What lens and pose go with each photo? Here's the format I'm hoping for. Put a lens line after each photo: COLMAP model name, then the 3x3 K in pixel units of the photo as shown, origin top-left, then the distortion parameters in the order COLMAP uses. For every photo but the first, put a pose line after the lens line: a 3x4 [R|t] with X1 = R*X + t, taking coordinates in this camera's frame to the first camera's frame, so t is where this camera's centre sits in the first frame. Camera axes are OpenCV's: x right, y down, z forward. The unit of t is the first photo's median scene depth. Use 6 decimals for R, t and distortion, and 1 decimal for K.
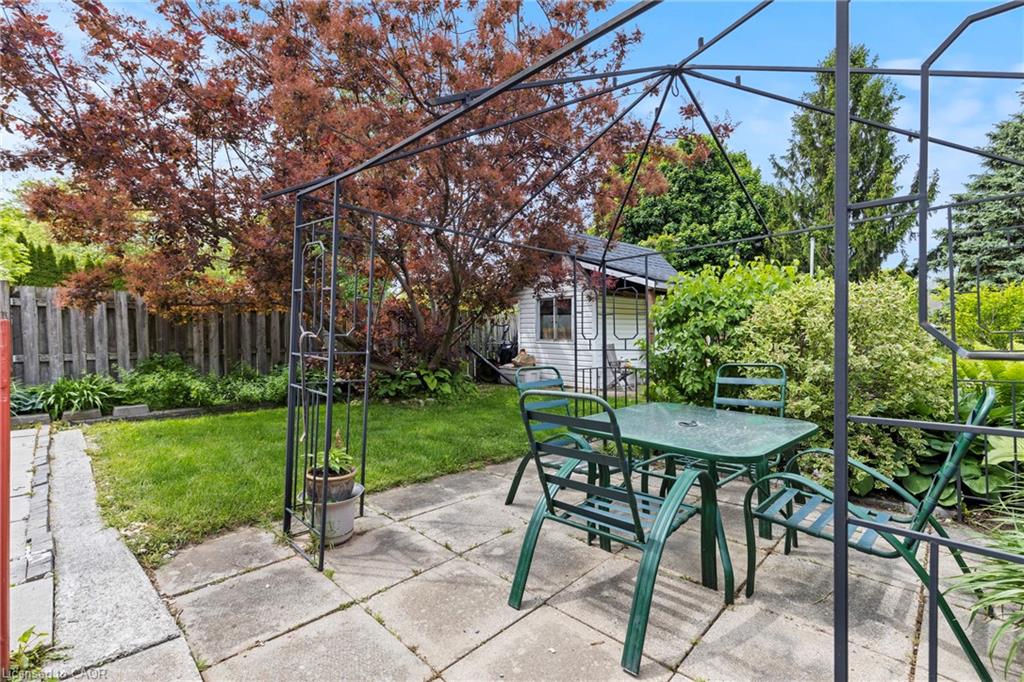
lens RADIAL K [[457.5, 0, 508.5], [0, 457.5, 338.9], [0, 0, 1]] dist [0.001221, 0.000031]
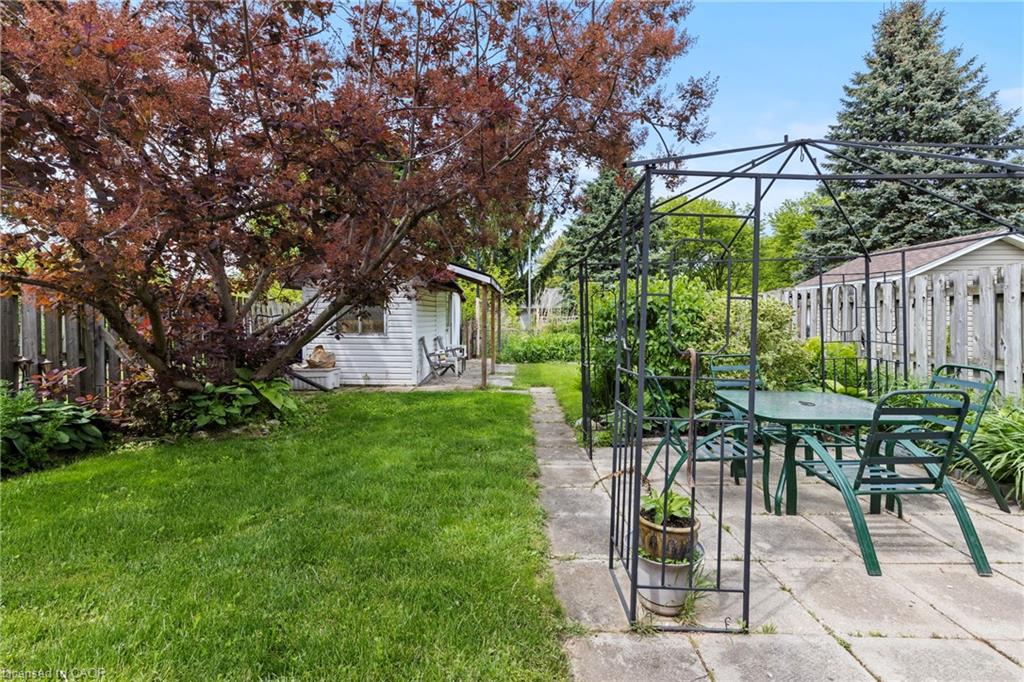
lens RADIAL K [[457.5, 0, 507.0], [0, 457.5, 321.0], [0, 0, 1]] dist [0.001221, 0.000031]
pose [[0.725005, -0.005872, 0.688719, -0.140923], [0.012631, 0.999909, -0.004772, -0.007067], [-0.688628, 0.012159, 0.725013, 0.074661]]
